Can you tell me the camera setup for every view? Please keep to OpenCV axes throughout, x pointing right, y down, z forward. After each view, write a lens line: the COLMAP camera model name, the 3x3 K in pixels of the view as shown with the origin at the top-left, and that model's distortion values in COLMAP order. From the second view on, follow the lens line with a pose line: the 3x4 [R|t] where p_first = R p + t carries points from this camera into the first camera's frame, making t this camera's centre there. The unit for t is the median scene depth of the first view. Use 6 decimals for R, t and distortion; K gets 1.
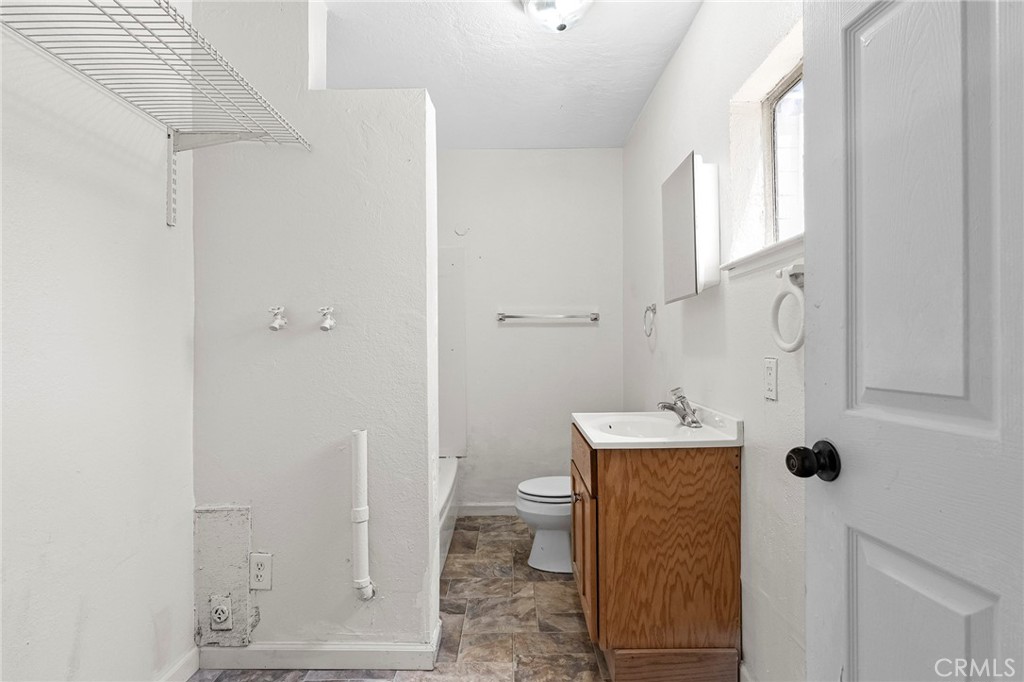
lens RADIAL K [[535.4, 0, 512.0], [0, 535.4, 341.0], [0, 0, 1]] dist [-0.003127, 0.000224]
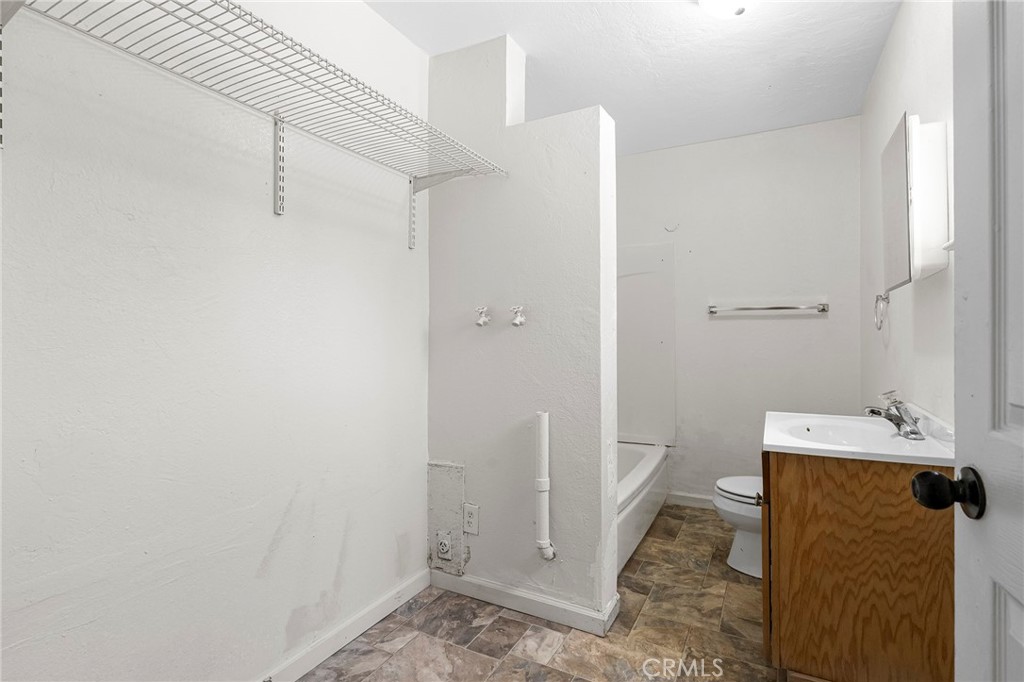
lens RADIAL K [[498.8, 0, 509.5], [0, 498.8, 331.0], [0, 0, 1]] dist [-0.002239, -0.000136]
pose [[0.882583, 0.000089, -0.470157, 0.162821], [-0.000905, 0.999998, -0.001509, -0.007131], [0.470156, 0.001757, 0.882582, 0.012562]]
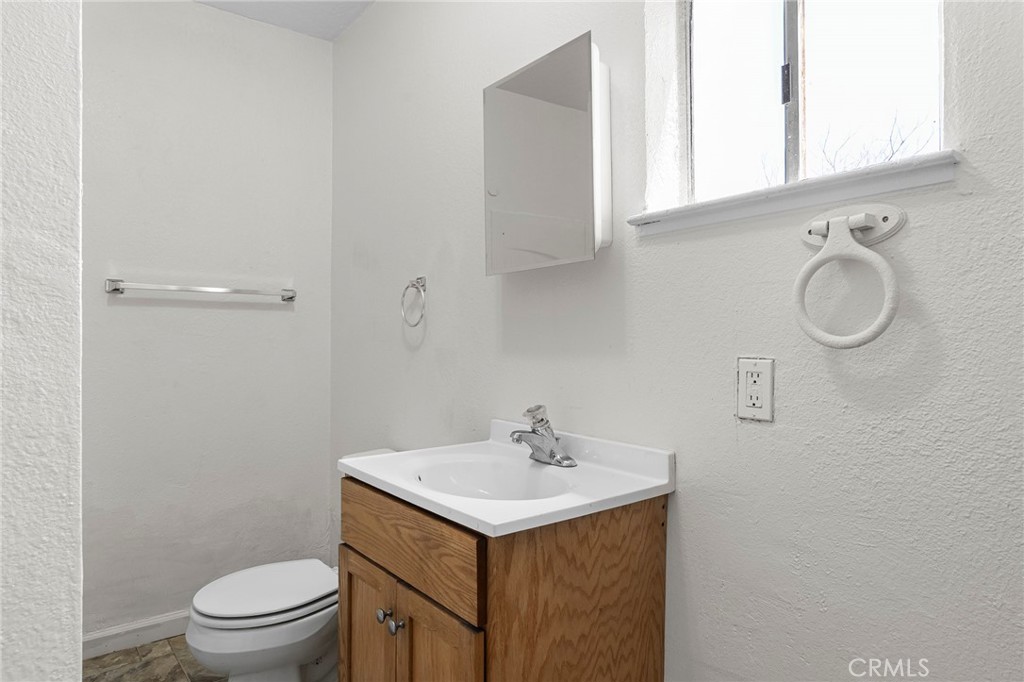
lens RADIAL K [[629.0, 0, 509.4], [0, 629.0, 338.4], [0, 0, 1]] dist [-0.002950, -0.000838]
pose [[0.782048, 0.010383, 0.623131, -0.204435], [-0.011099, 0.999935, -0.002733, 0.011005], [-0.623119, -0.004779, 0.782112, 0.493918]]
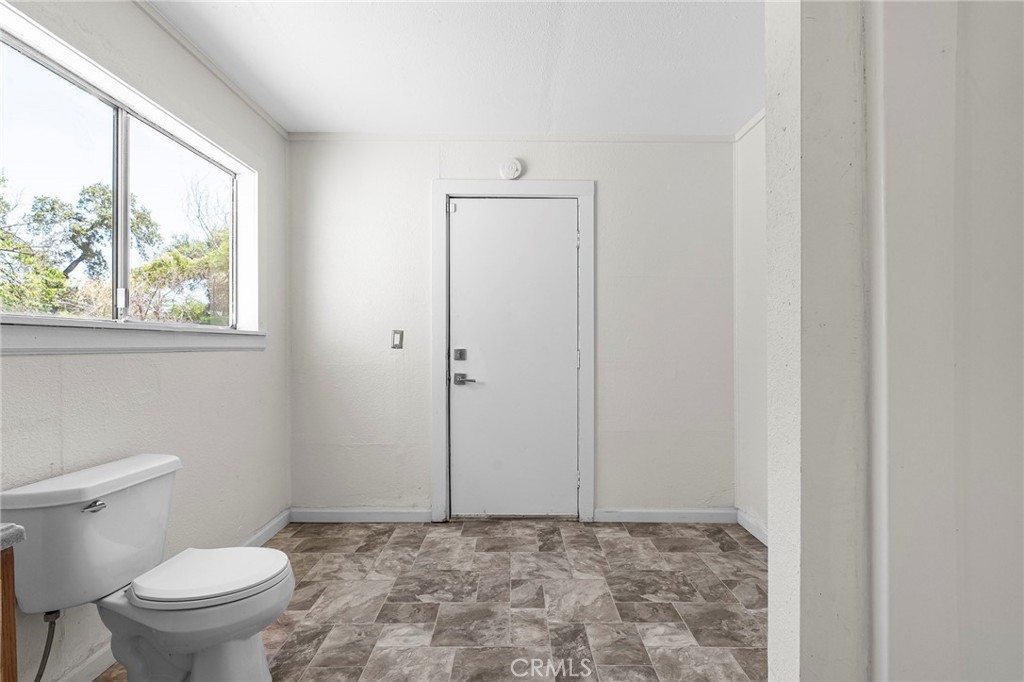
lens RADIAL K [[468.7, 0, 514.7], [0, 468.7, 344.6], [0, 0, 1]] dist [-0.002326, -0.000203]
pose [[0.005096, 0.001814, -0.999985, 1.281763], [0.000270, 0.999998, 0.001815, 0.014465], [0.999987, -0.000279, 0.005095, 1.161821]]
